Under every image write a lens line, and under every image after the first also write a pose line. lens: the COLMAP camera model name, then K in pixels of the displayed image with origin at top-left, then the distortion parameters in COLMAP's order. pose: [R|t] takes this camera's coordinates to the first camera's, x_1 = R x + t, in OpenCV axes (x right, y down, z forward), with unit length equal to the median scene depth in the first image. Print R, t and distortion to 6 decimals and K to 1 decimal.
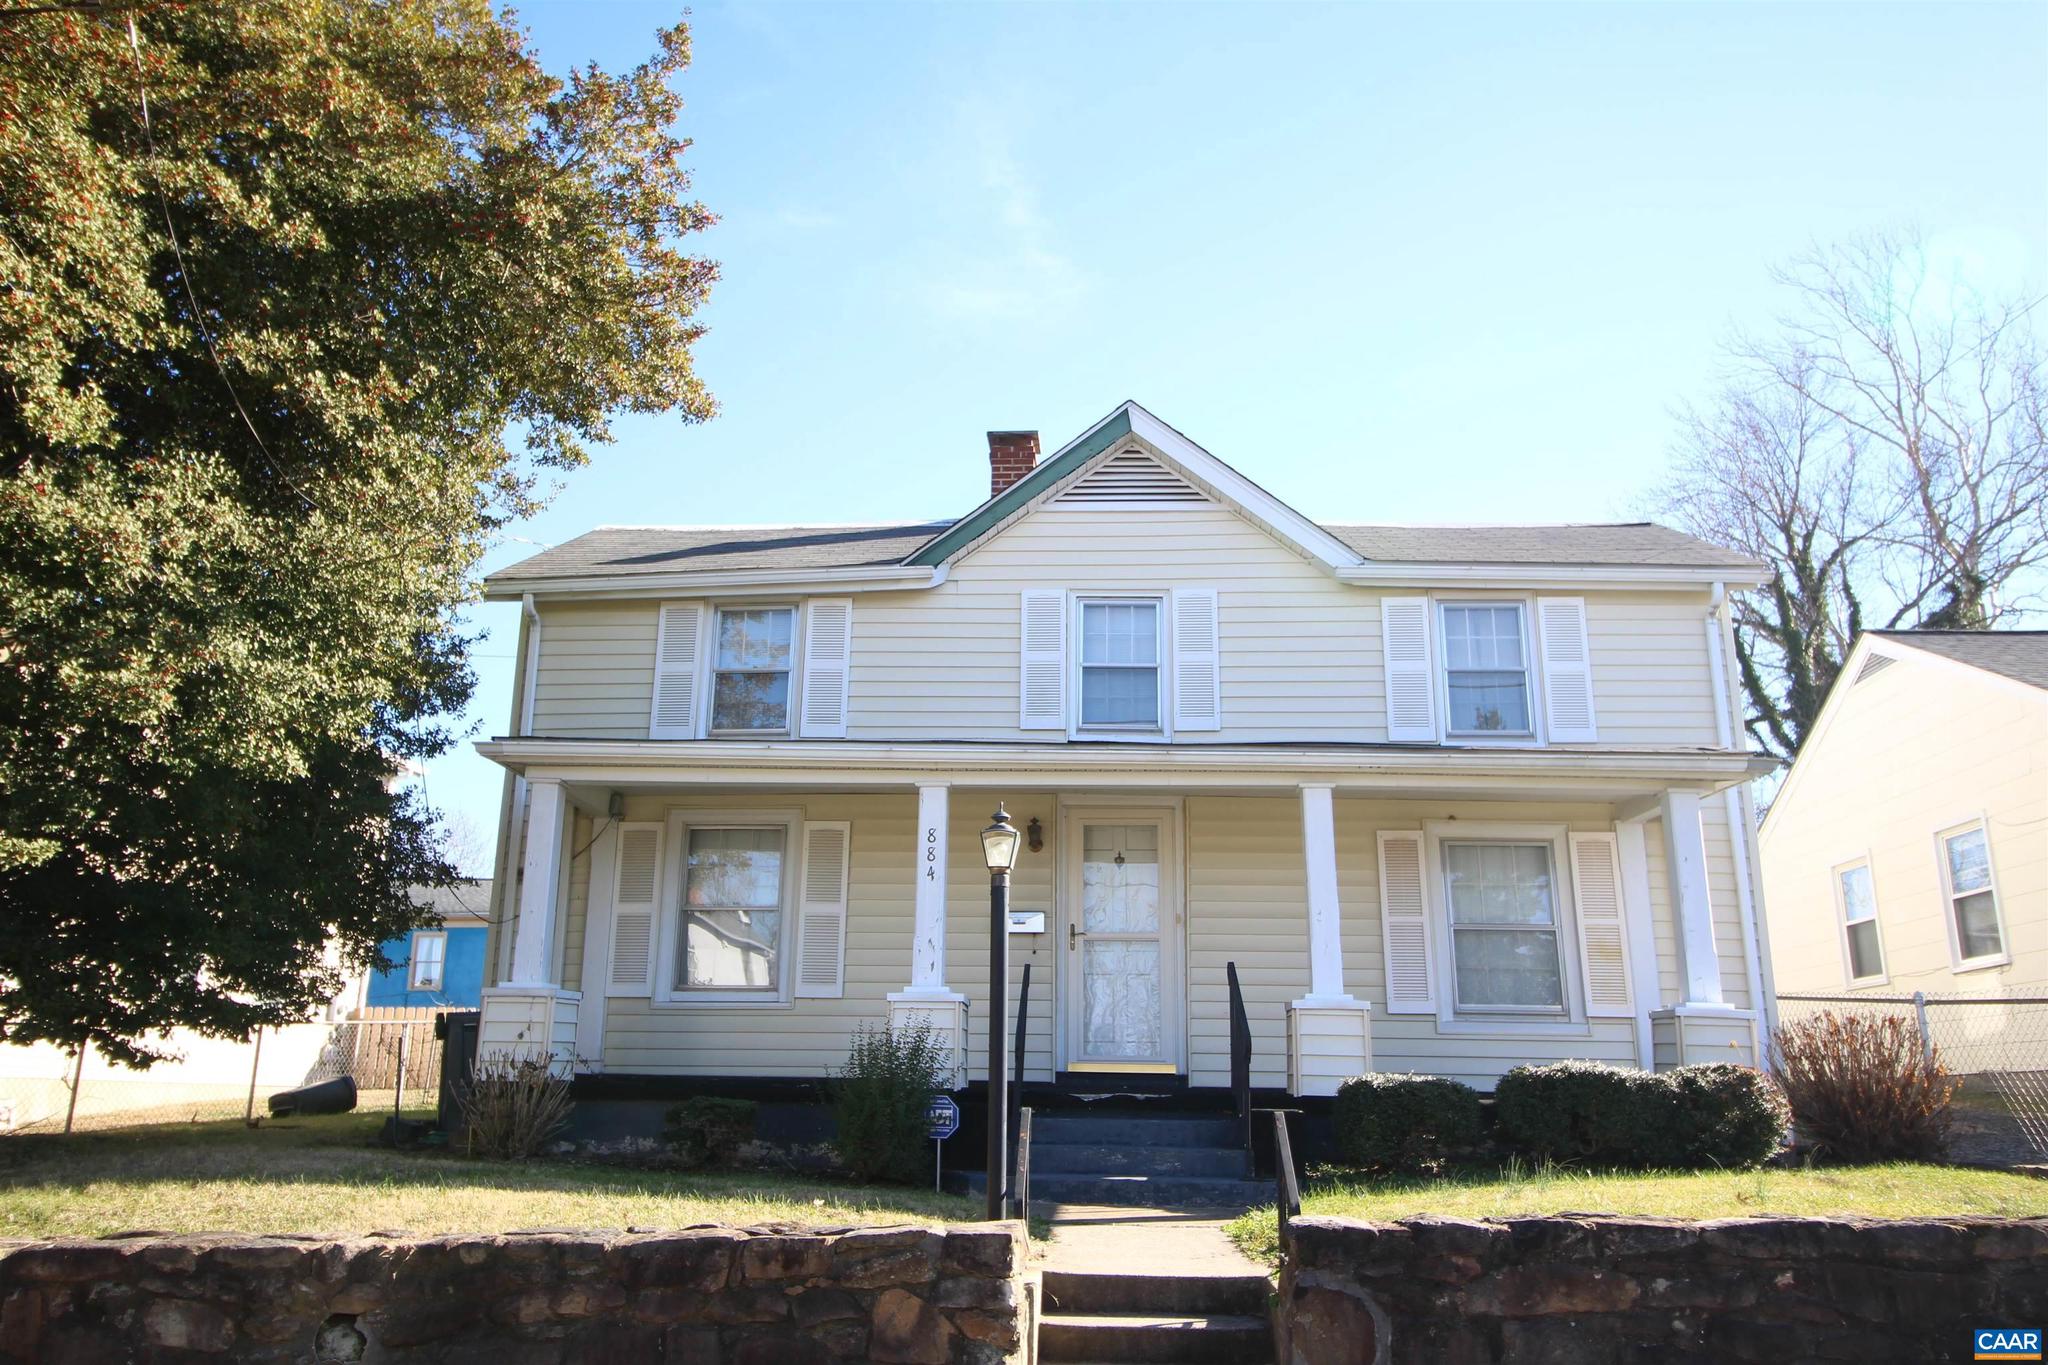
lens RADIAL K [[1537.9, 0, 1019.9], [0, 1537.9, 672.1], [0, 0, 1]] dist [-0.004639, 0.008841]
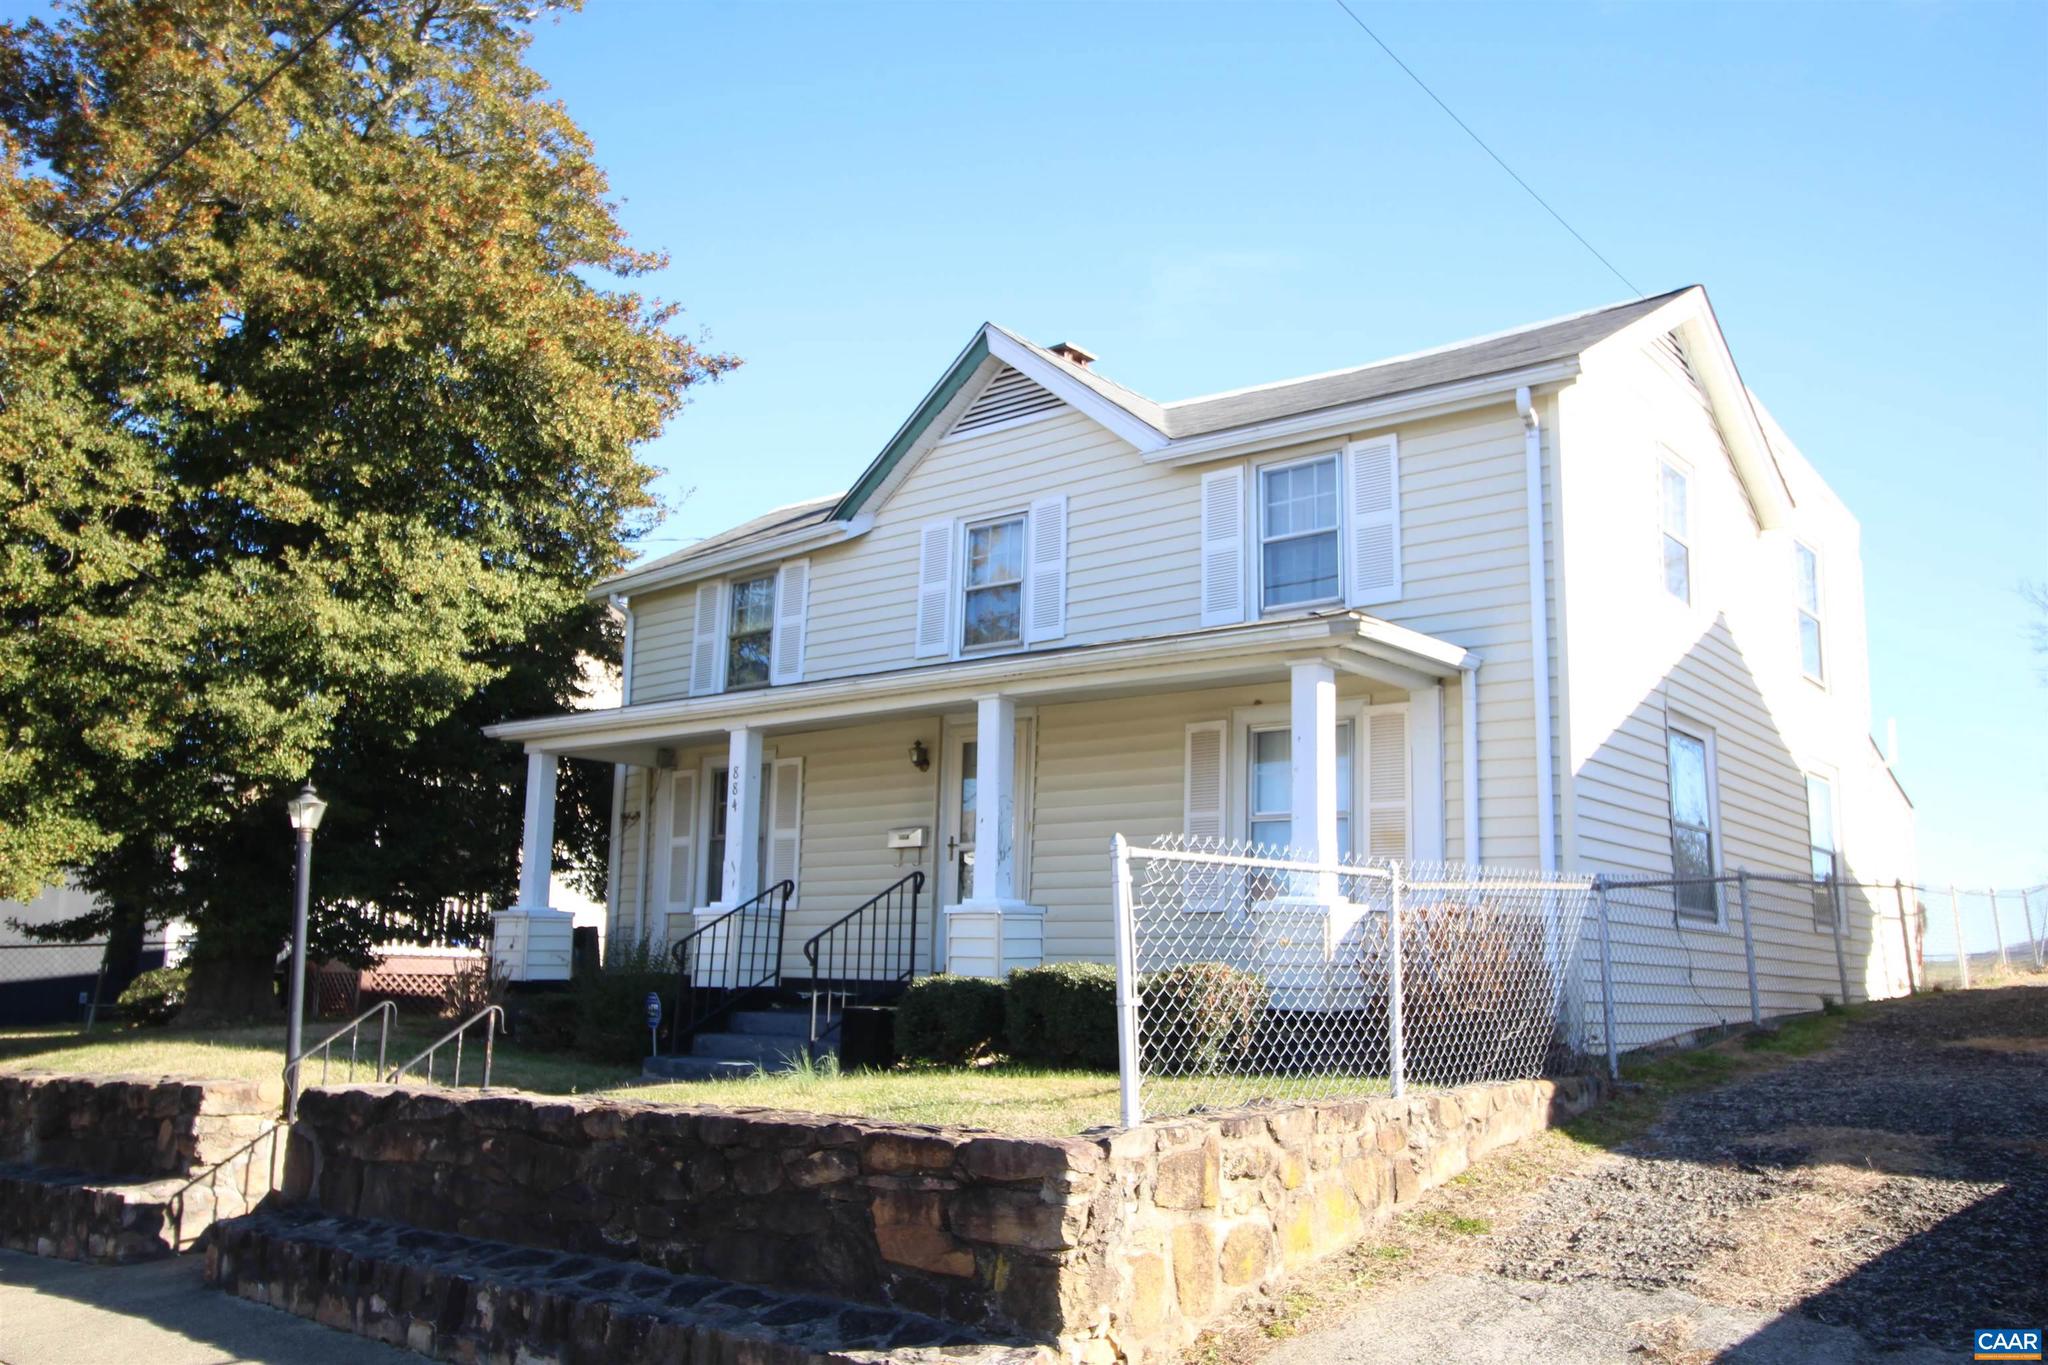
lens RADIAL K [[1656.8, 0, 1014.6], [0, 1656.8, 681.1], [0, 0, 1]] dist [-0.002002, 0.010333]
pose [[0.800476, -0.106177, -0.589886, 0.827999], [0.155532, 0.987268, 0.033354, 0.027769], [0.578834, -0.118445, 0.806798, 0.116348]]
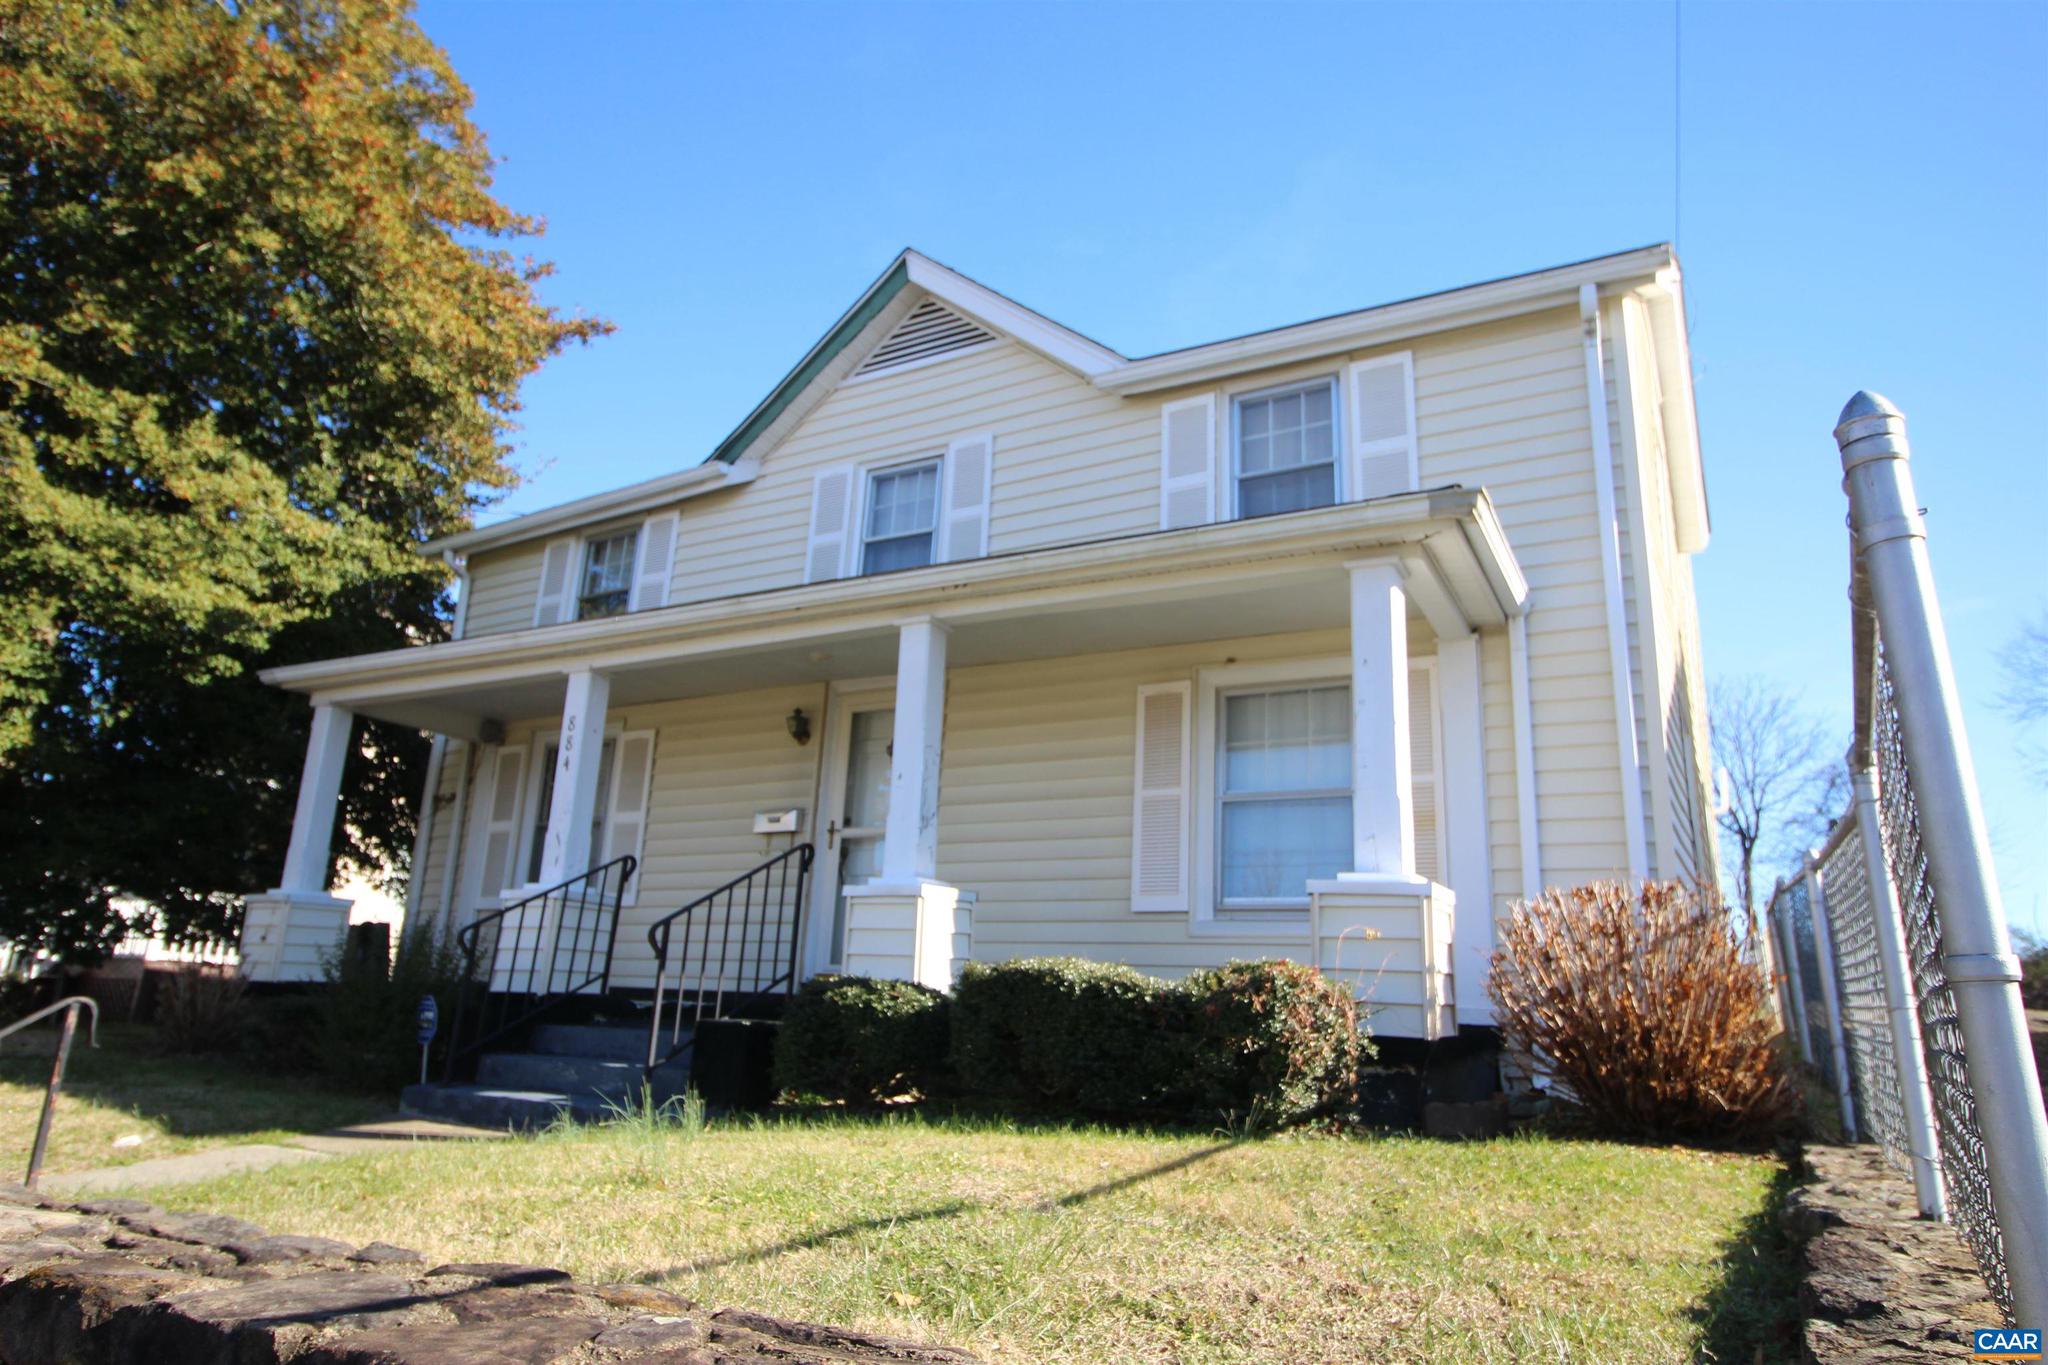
lens RADIAL K [[1262.1, 0, 1031.9], [0, 1262.1, 683.0], [0, 0, 1]] dist [-0.003106, -0.006382]
pose [[0.894291, -0.096299, -0.437000, 0.513150], [0.095034, 0.995165, -0.024818, 0.122600], [0.437277, -0.019336, 0.899119, 0.418089]]
